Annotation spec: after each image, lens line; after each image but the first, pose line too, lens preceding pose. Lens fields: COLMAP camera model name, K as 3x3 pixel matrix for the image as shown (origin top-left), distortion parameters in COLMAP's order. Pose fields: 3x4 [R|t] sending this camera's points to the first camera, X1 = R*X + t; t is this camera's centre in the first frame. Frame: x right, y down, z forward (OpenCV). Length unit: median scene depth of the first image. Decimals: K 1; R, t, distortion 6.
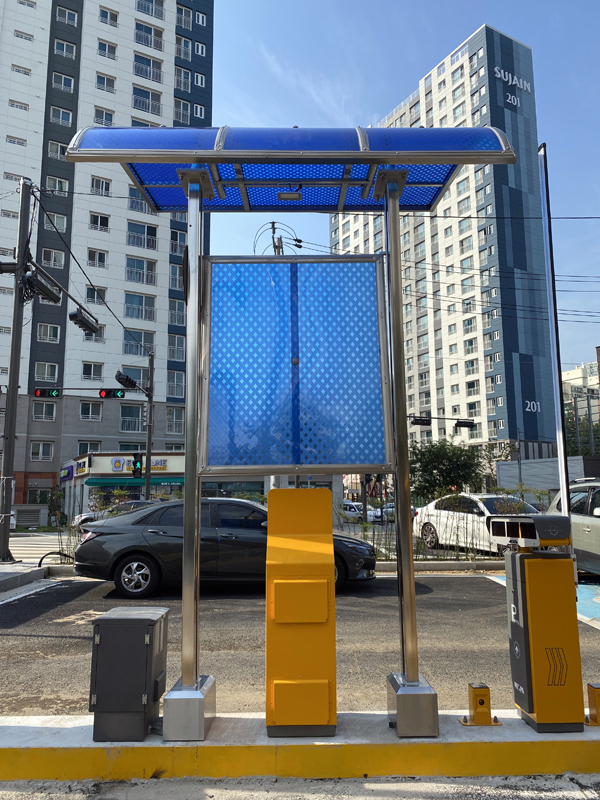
lens RADIAL K [[613.1, 0, 304.3], [0, 613.1, 401.9], [0, 0, 1]] dist [0.005334, -0.001695]
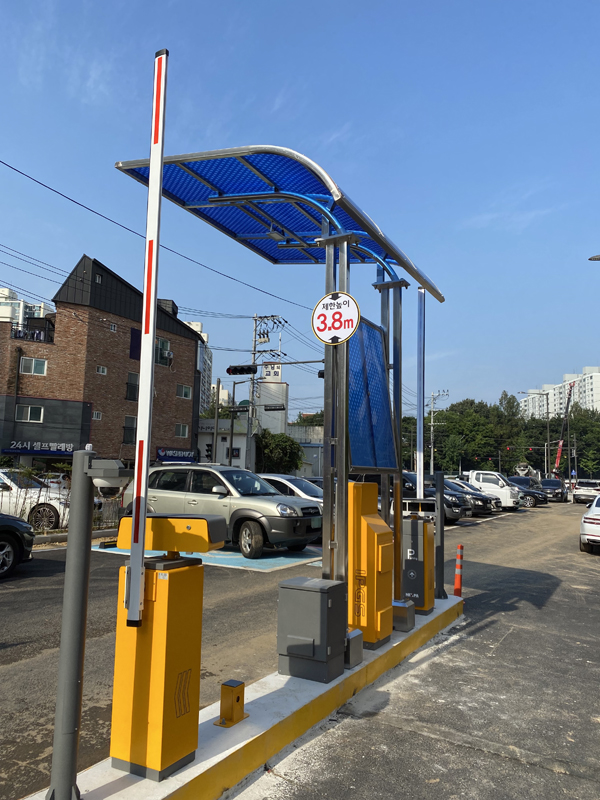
lens RADIAL K [[613.1, 0, 300.3], [0, 613.1, 401.1], [0, 0, 1]] dist [0.005334, -0.001695]
pose [[0.492080, 0.121564, 0.862021, -1.397469], [-0.163995, 0.985418, -0.045350, 0.044451], [-0.854964, -0.119051, 0.504840, 0.440658]]
